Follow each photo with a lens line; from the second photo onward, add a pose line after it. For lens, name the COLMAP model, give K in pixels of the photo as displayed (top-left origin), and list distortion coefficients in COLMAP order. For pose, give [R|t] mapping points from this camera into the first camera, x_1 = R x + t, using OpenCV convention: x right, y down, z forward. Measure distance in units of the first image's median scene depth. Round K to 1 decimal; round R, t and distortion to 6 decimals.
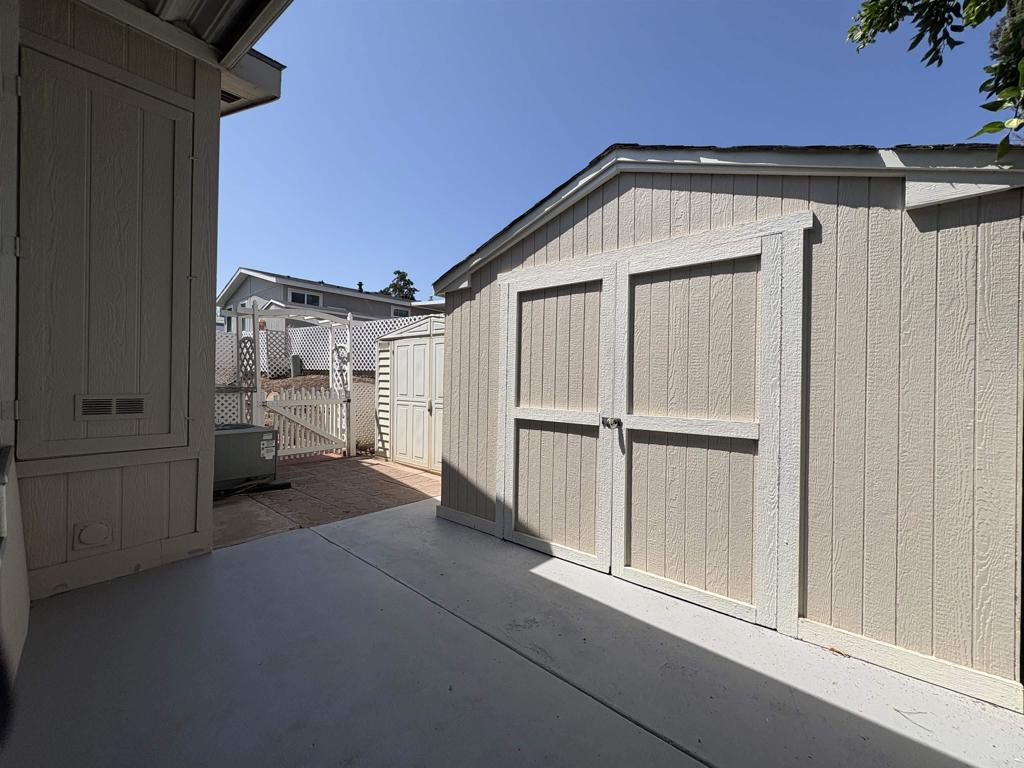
lens RADIAL K [[409.0, 0, 510.8], [0, 409.0, 382.2], [0, 0, 1]] dist [0.001146, 0.000011]
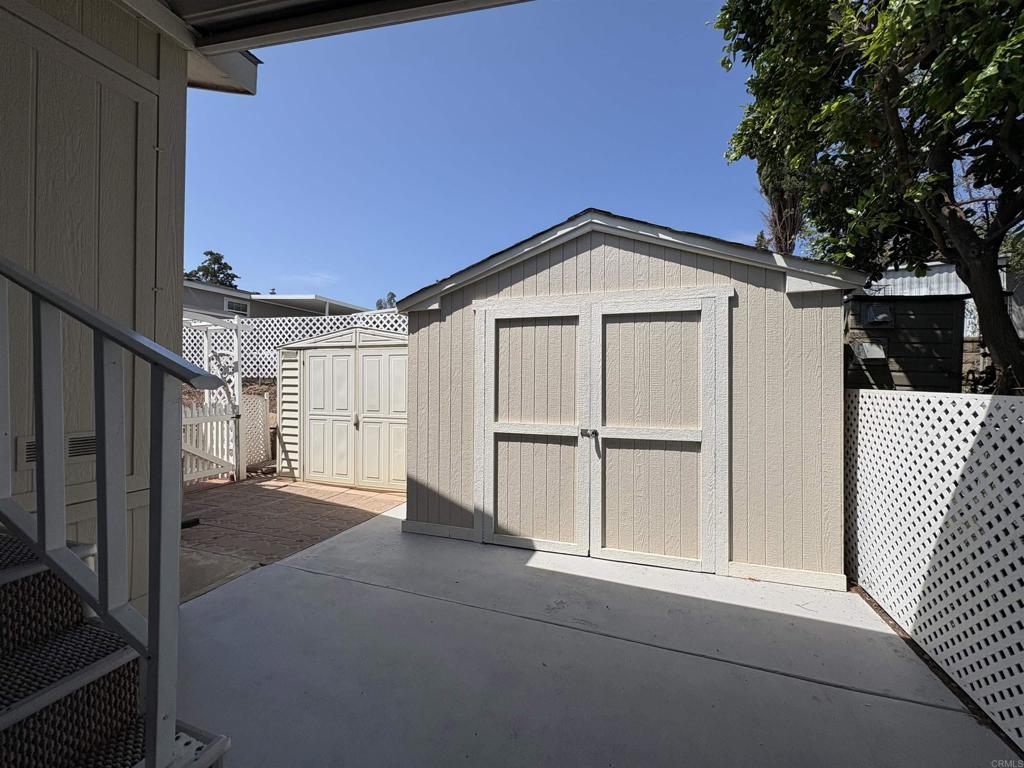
lens RADIAL K [[409.0, 0, 511.9], [0, 409.0, 382.4], [0, 0, 1]] dist [0.001146, 0.000011]
pose [[0.930601, -0.009075, 0.365922, -0.263758], [0.008889, 0.999958, 0.002193, -0.037248], [-0.365927, 0.001212, 0.930643, -0.038685]]
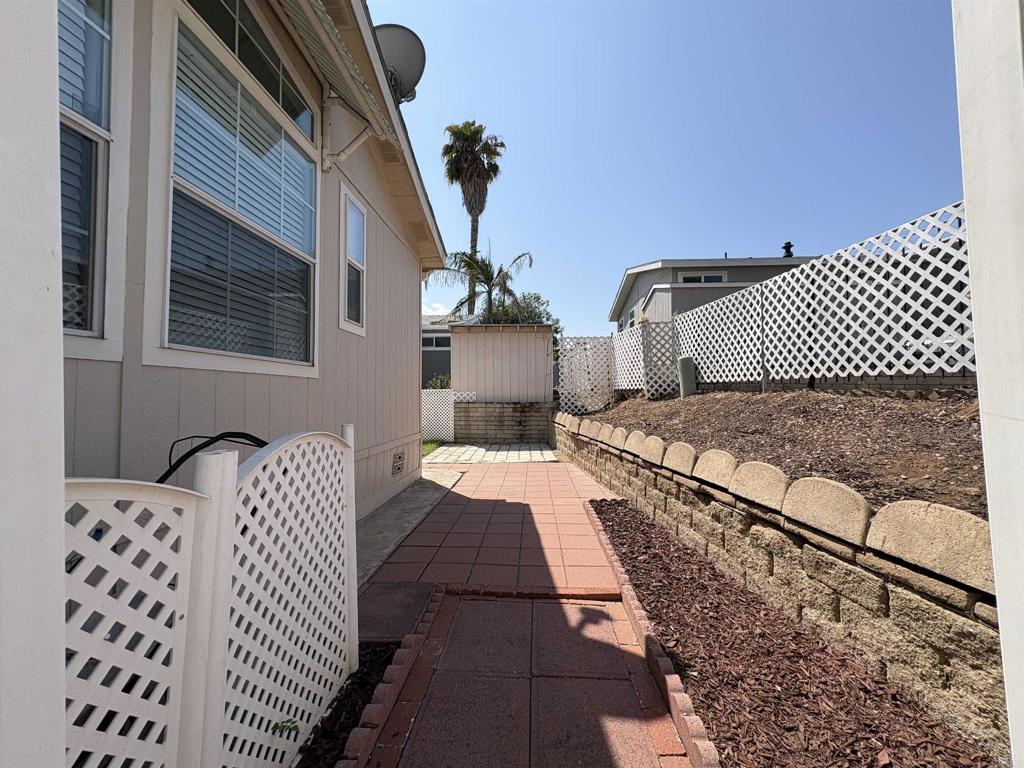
lens RADIAL K [[409.0, 0, 510.9], [0, 409.0, 384.7], [0, 0, 1]] dist [0.001146, 0.000011]
pose [[0.612329, -0.037693, -0.789704, -0.714961], [0.009389, 0.999139, -0.040409, -0.026256], [0.790547, 0.017329, 0.612156, 1.438475]]
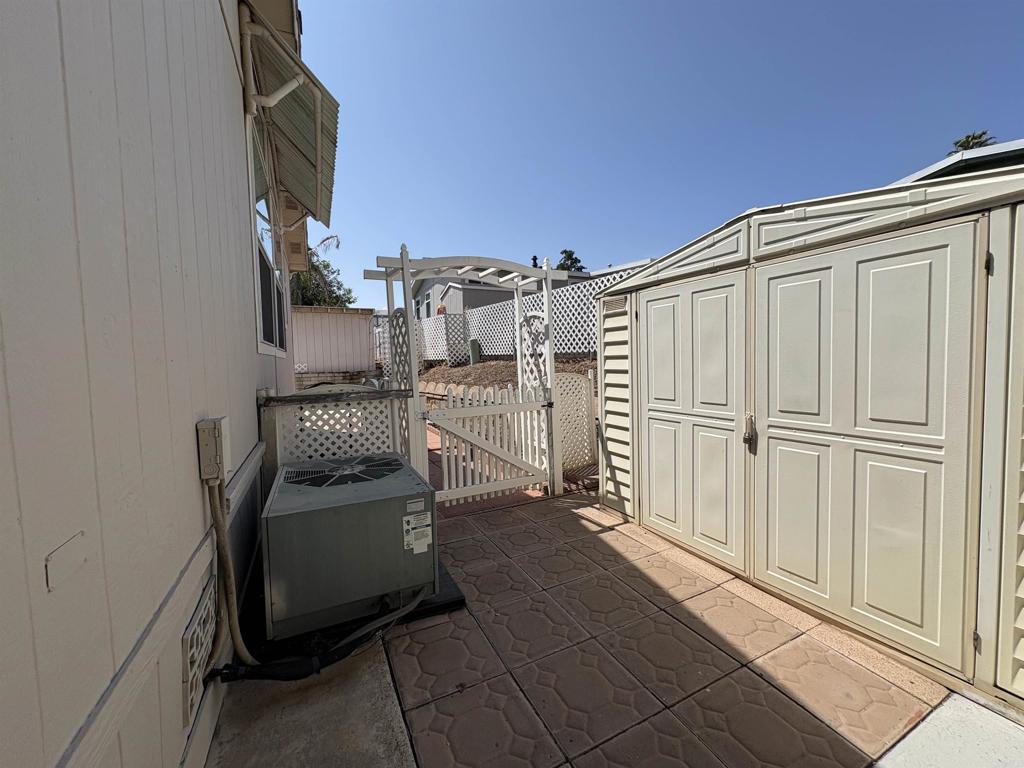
lens RADIAL K [[409.0, 0, 510.8], [0, 409.0, 382.1], [0, 0, 1]] dist [0.001146, 0.000011]
pose [[0.919268, -0.017657, -0.393237, -0.326203], [0.036977, 0.998450, 0.041608, -0.023351], [0.391893, -0.052790, 0.918495, 0.654974]]
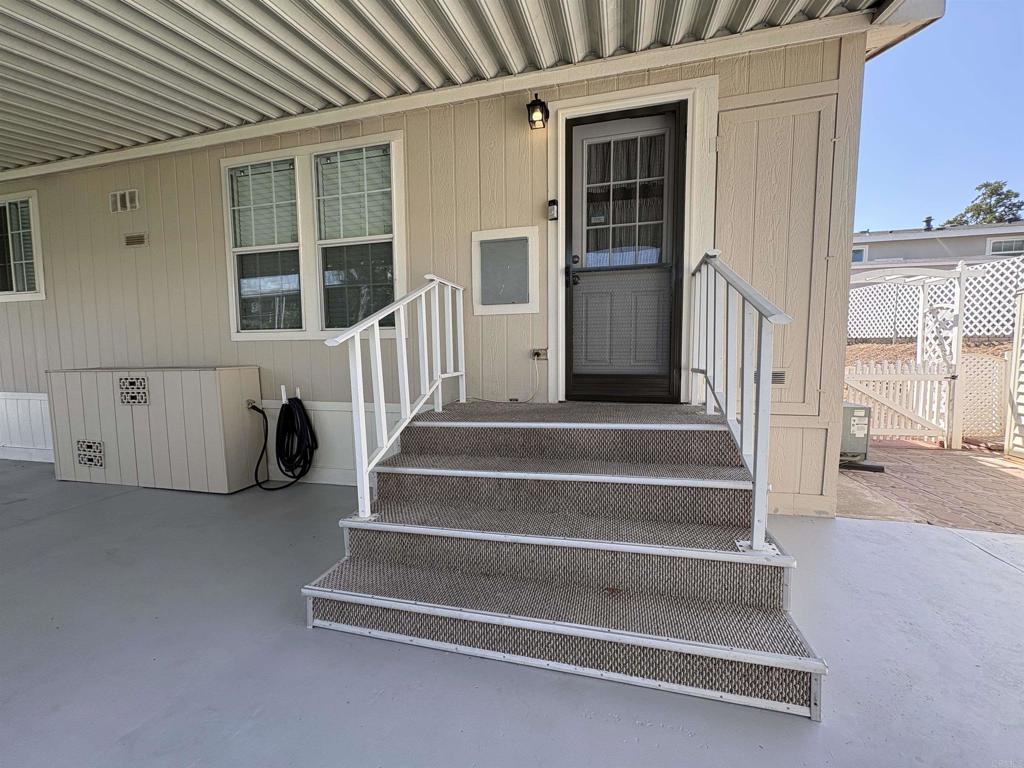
lens RADIAL K [[409.0, 0, 512.2], [0, 409.0, 381.9], [0, 0, 1]] dist [0.001146, 0.000011]
pose [[0.446543, 0.052693, -0.893209, -0.120254], [0.012214, 0.997812, 0.064970, -0.009710], [0.894679, -0.039921, 0.444922, -0.135998]]
